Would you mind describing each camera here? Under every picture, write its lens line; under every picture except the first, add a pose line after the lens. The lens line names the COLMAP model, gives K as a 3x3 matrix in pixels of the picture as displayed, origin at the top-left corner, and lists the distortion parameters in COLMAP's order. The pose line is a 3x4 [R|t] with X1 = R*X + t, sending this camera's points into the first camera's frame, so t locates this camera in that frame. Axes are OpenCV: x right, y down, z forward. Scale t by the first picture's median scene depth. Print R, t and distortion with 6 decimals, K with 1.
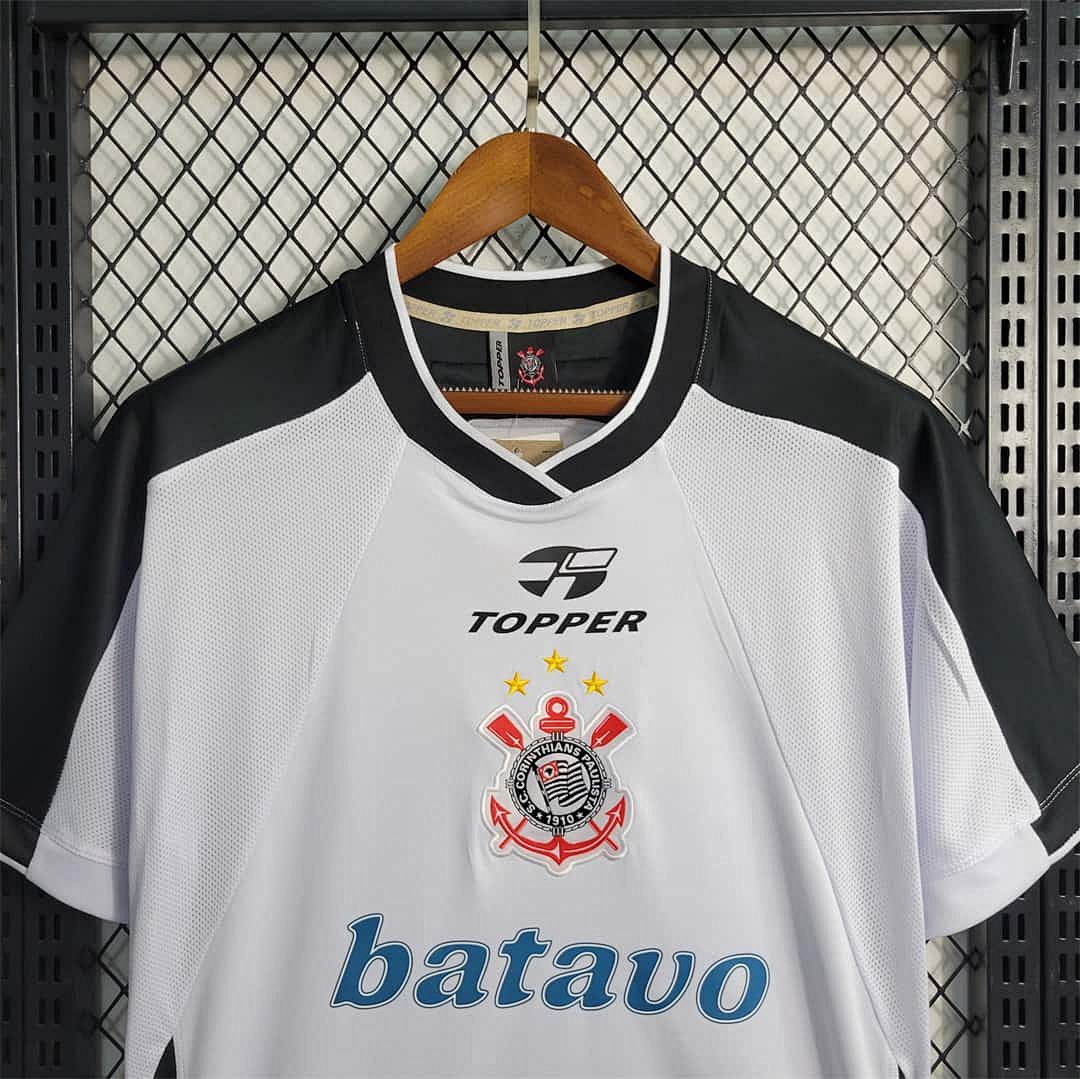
lens RADIAL K [[1271.3, 0, 537.7], [0, 1271.3, 544.0], [0, 0, 1]] dist [0.007104, 0.000000]
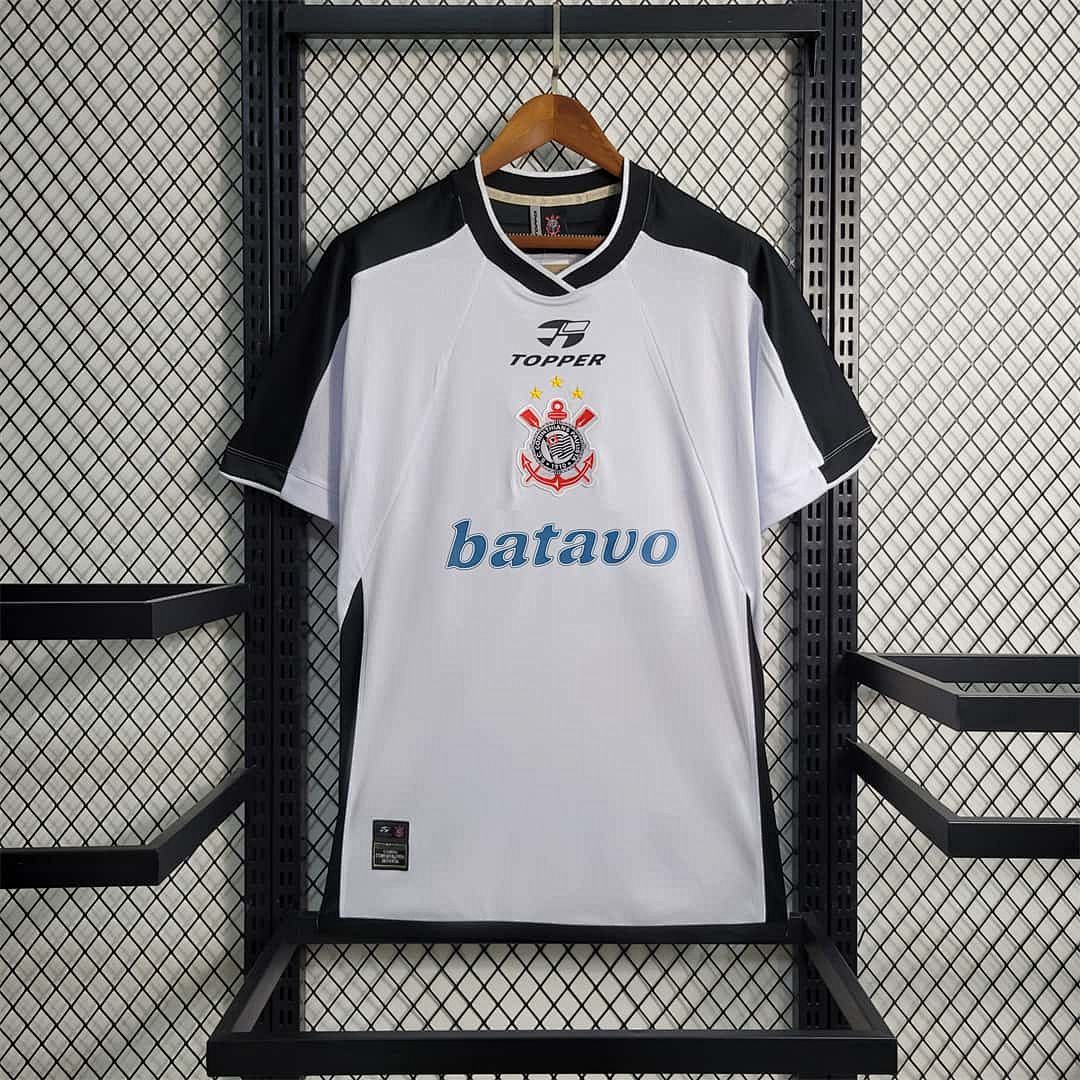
lens RADIAL K [[1271.3, 0, 530.7], [0, 1271.3, 550.1], [0, 0, 1]] dist [0.007104, 0.000000]
pose [[0.999962, 0.005923, 0.006422, -0.047435], [-0.006006, 0.999897, 0.013044, 0.311540], [-0.006344, -0.013082, 0.999894, -0.852654]]
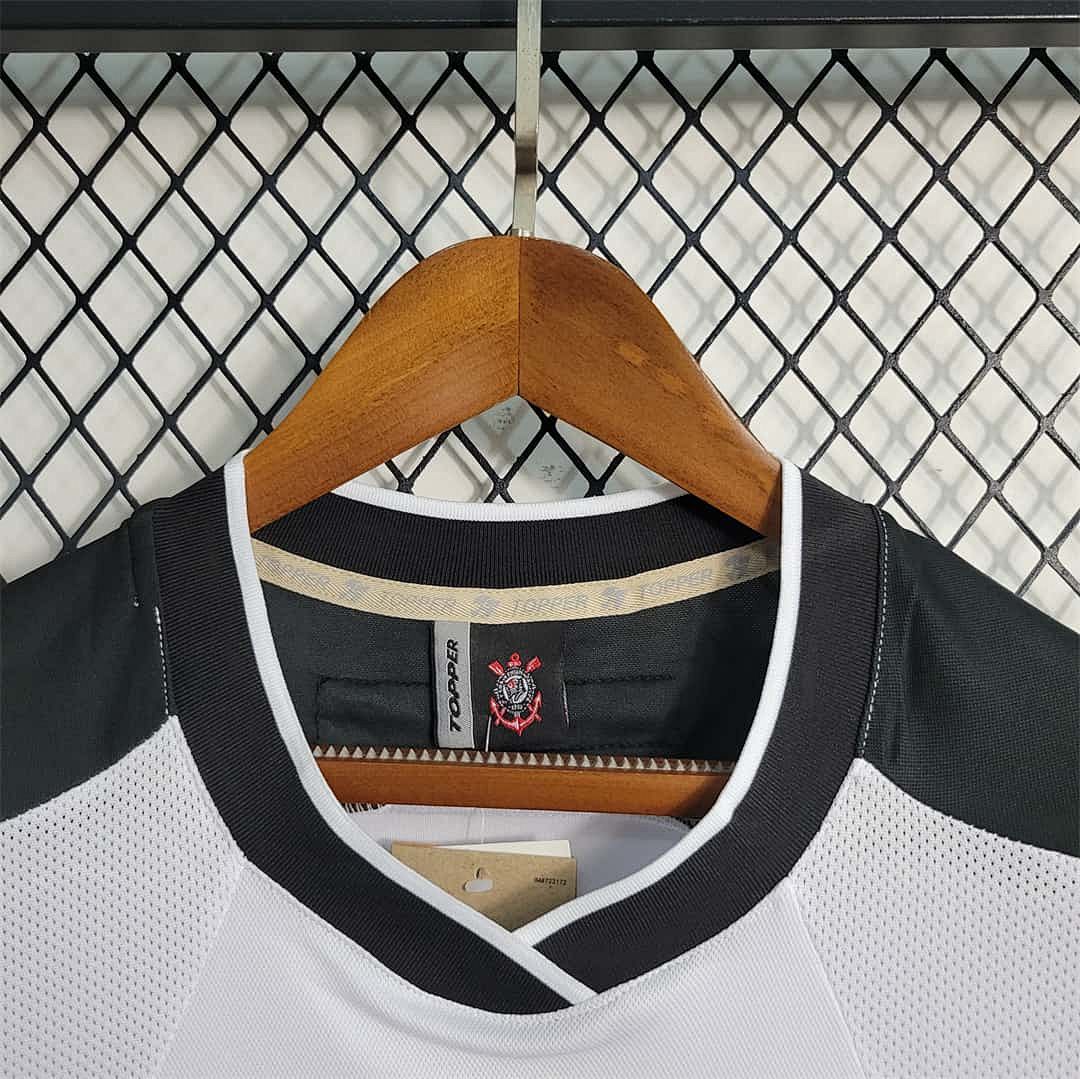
lens RADIAL K [[1271.3, 0, 537.4], [0, 1271.3, 530.6], [0, 0, 1]] dist [0.007104, 0.000000]
pose [[0.999563, 0.015496, -0.025185, 0.015212], [-0.018376, 0.992787, -0.118471, -0.148247], [0.023167, 0.118882, 0.992638, 0.512140]]
